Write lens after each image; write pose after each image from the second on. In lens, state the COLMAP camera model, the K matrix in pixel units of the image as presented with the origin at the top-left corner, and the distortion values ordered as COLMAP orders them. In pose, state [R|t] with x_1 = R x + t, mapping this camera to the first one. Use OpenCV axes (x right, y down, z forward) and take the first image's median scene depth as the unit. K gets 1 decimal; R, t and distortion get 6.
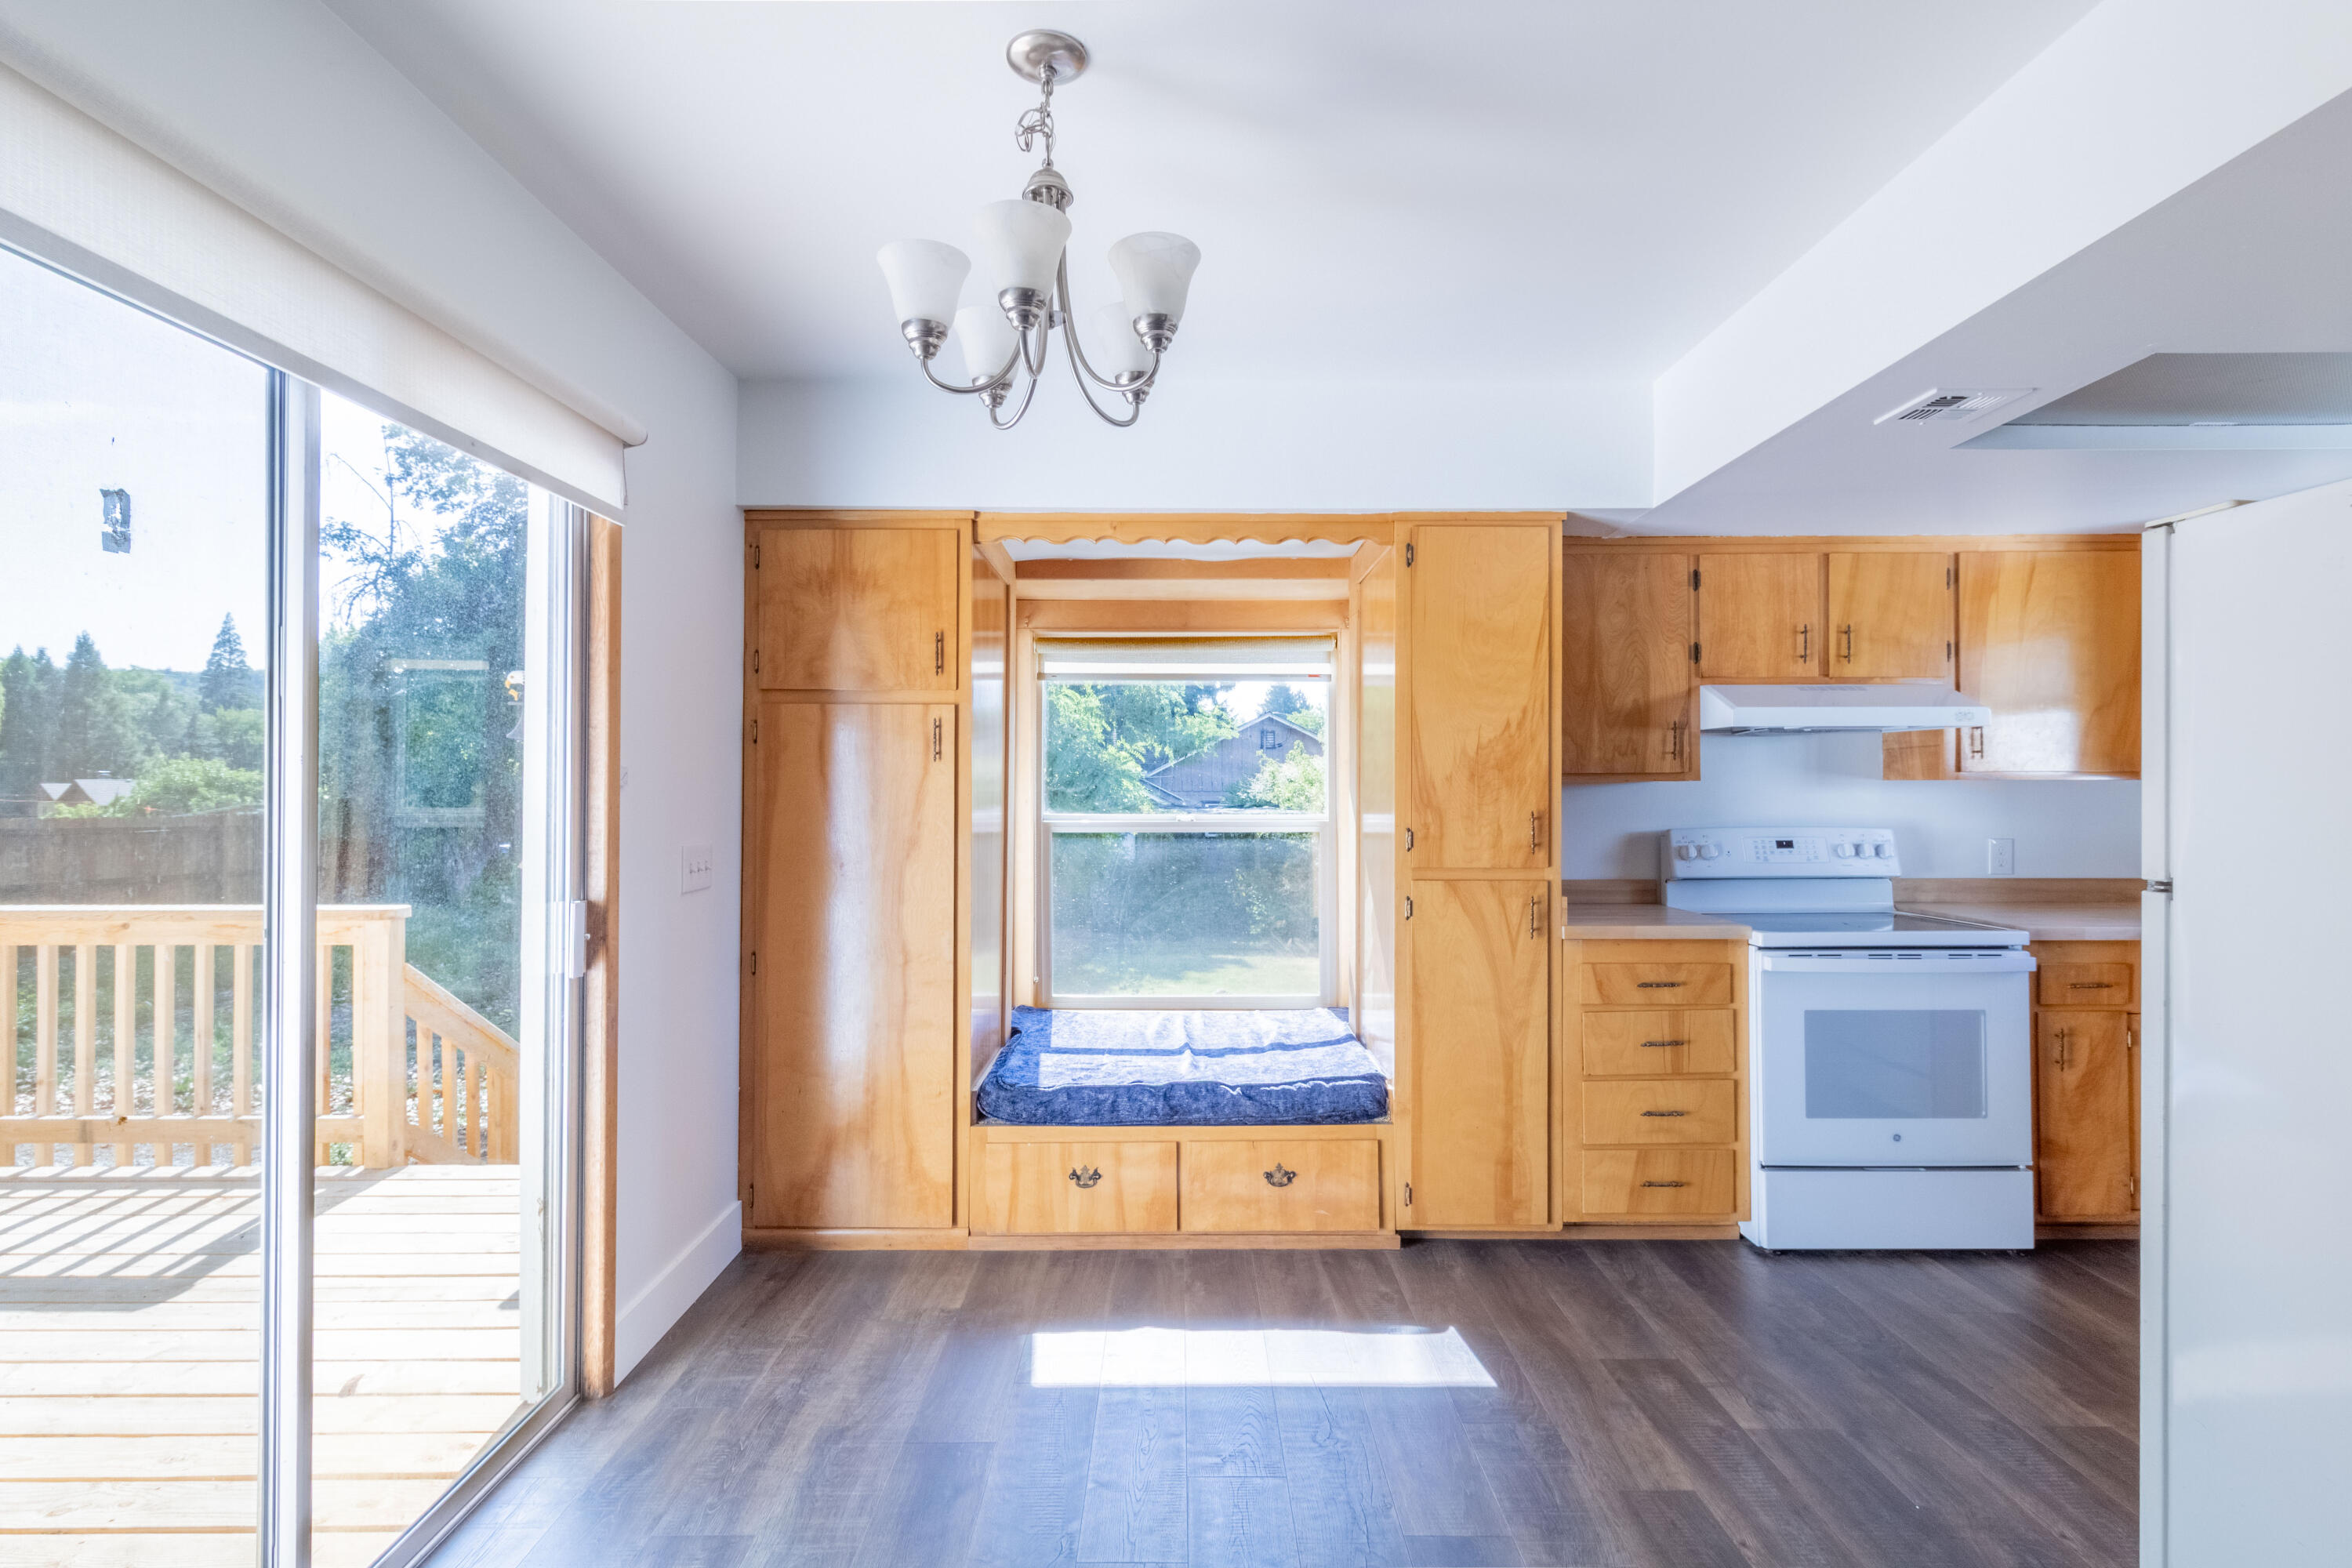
lens RADIAL K [[1065.0, 0, 1176.0], [0, 1065.0, 784.0], [0, 0, 1]] dist [0.000235, -0.000010]
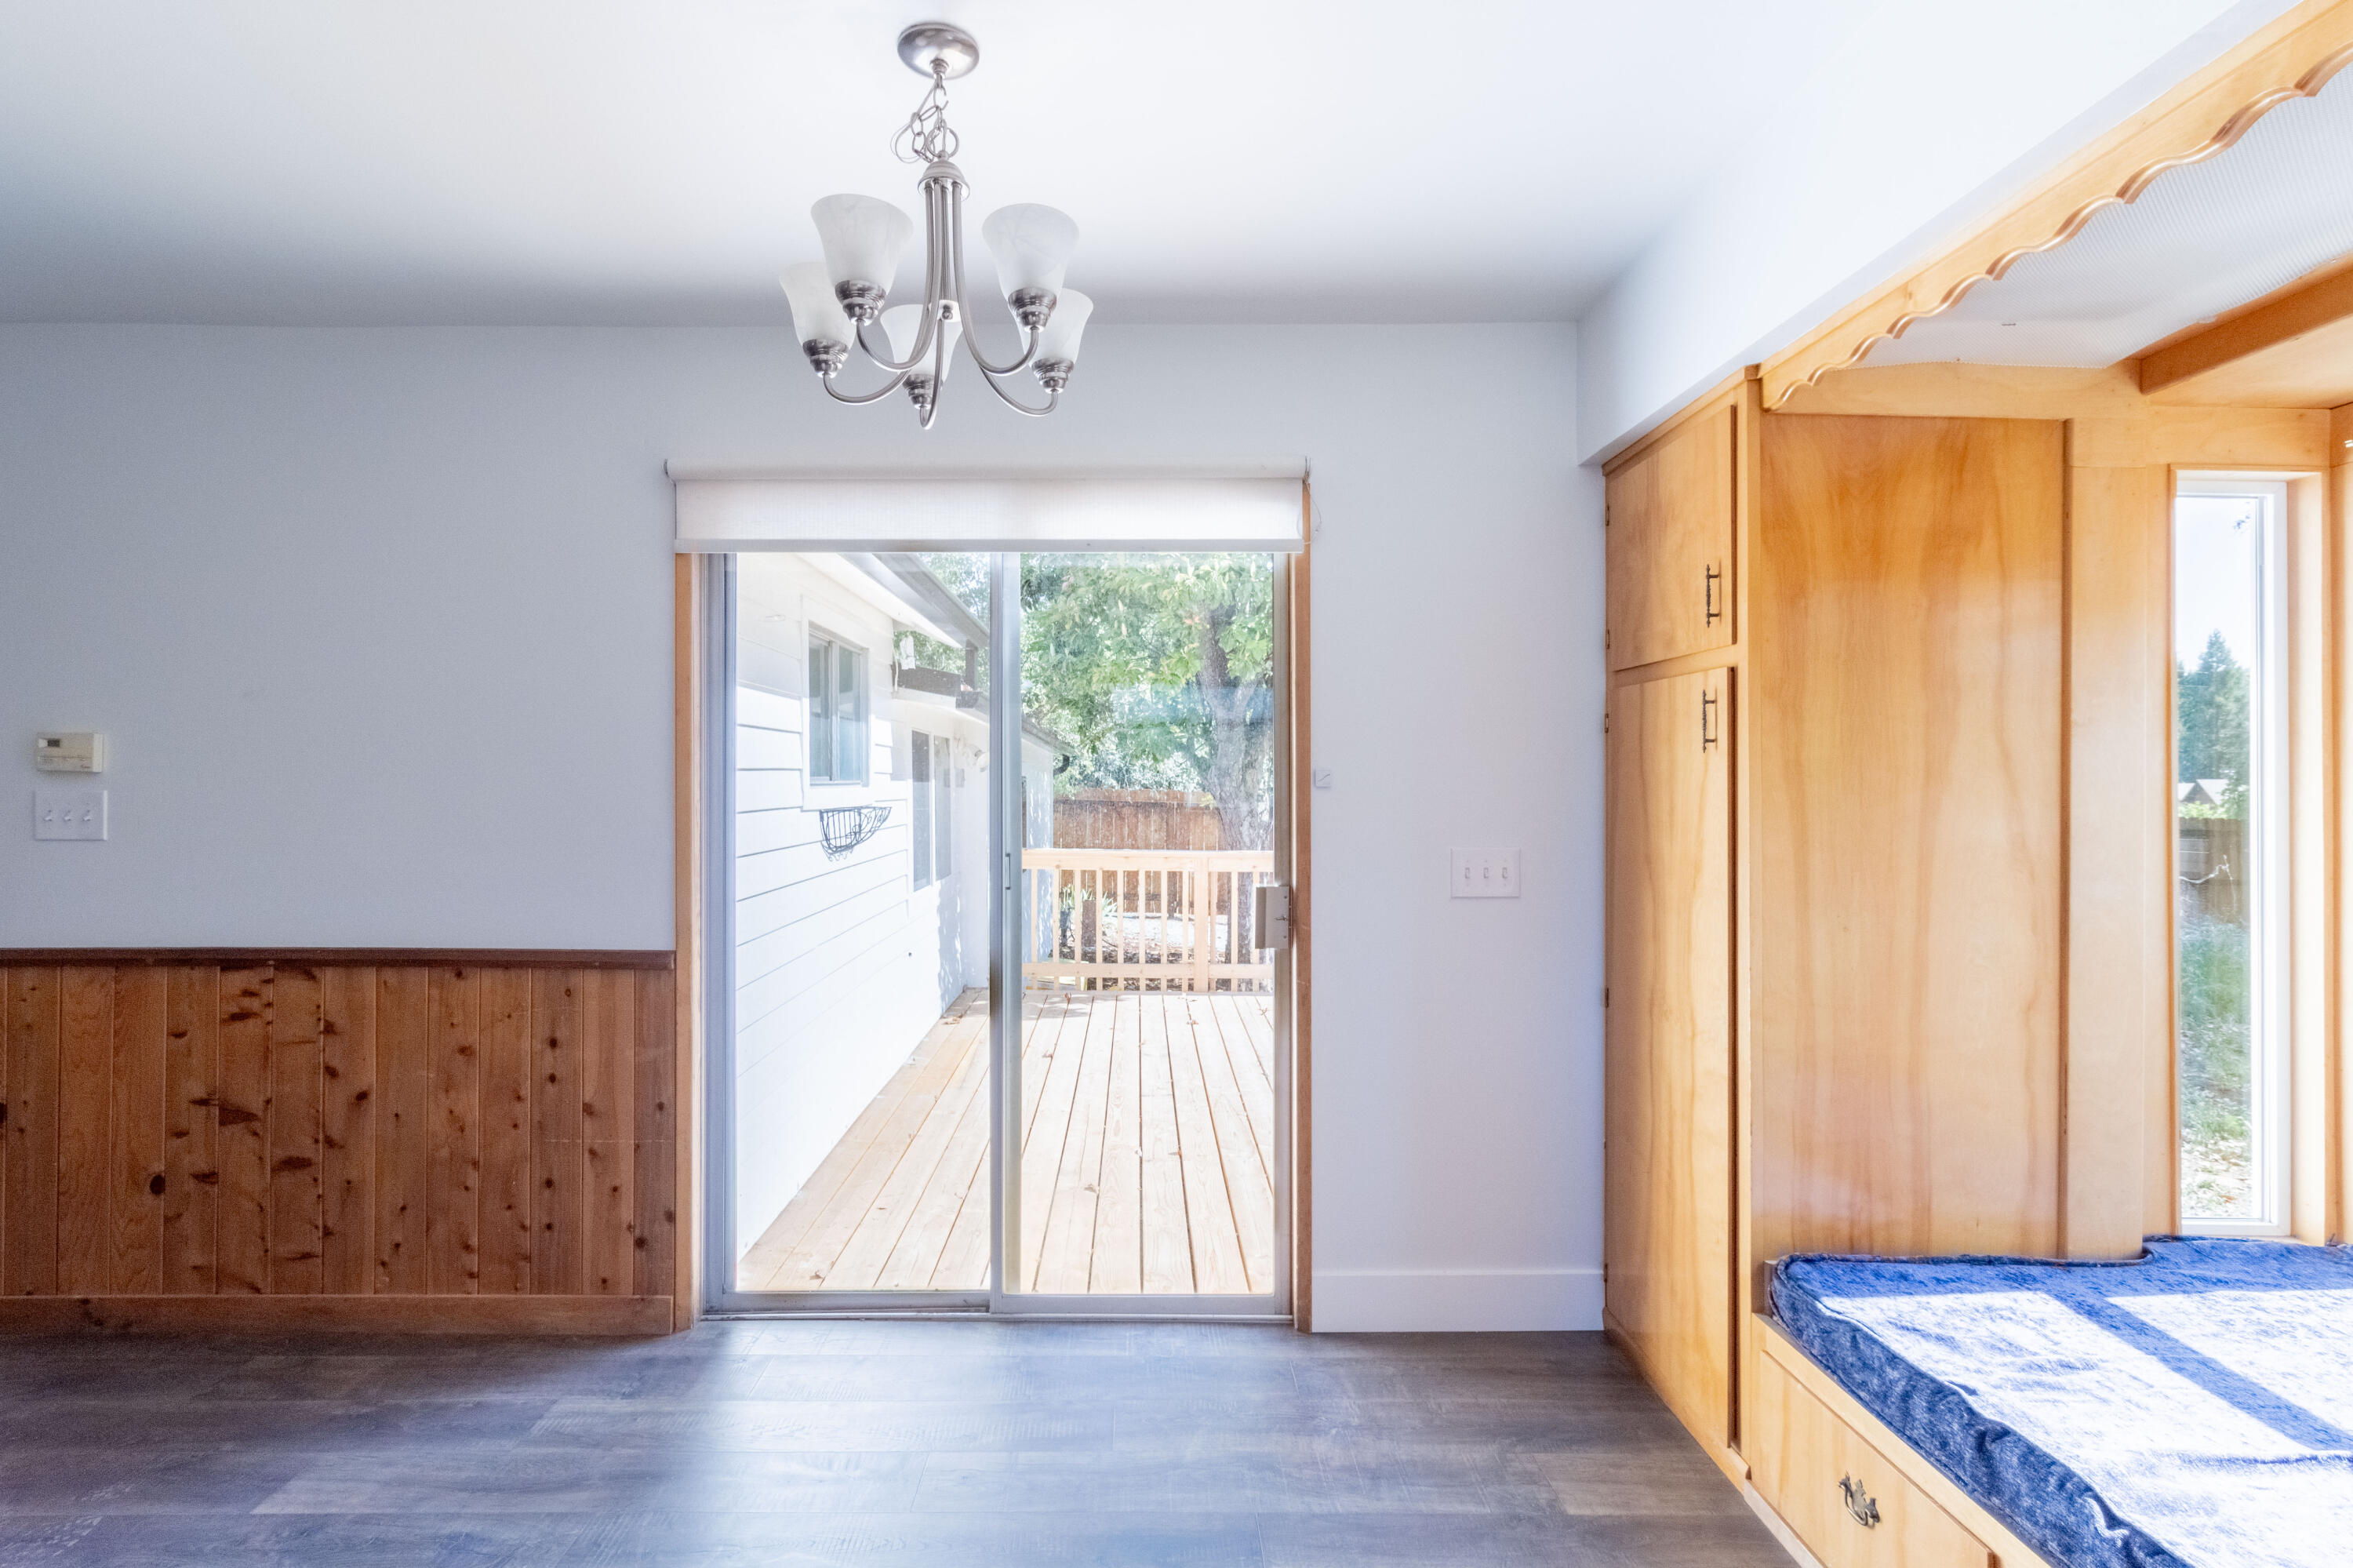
lens RADIAL K [[1127.5, 0, 1176.5], [0, 1127.5, 784.0], [0, 0, 1]] dist [0.000079, -0.000376]
pose [[0.020386, -0.000232, -0.999792, 0.487338], [0.000479, 1.000000, -0.000222, -0.000130], [0.999792, -0.000475, 0.020386, 0.634971]]
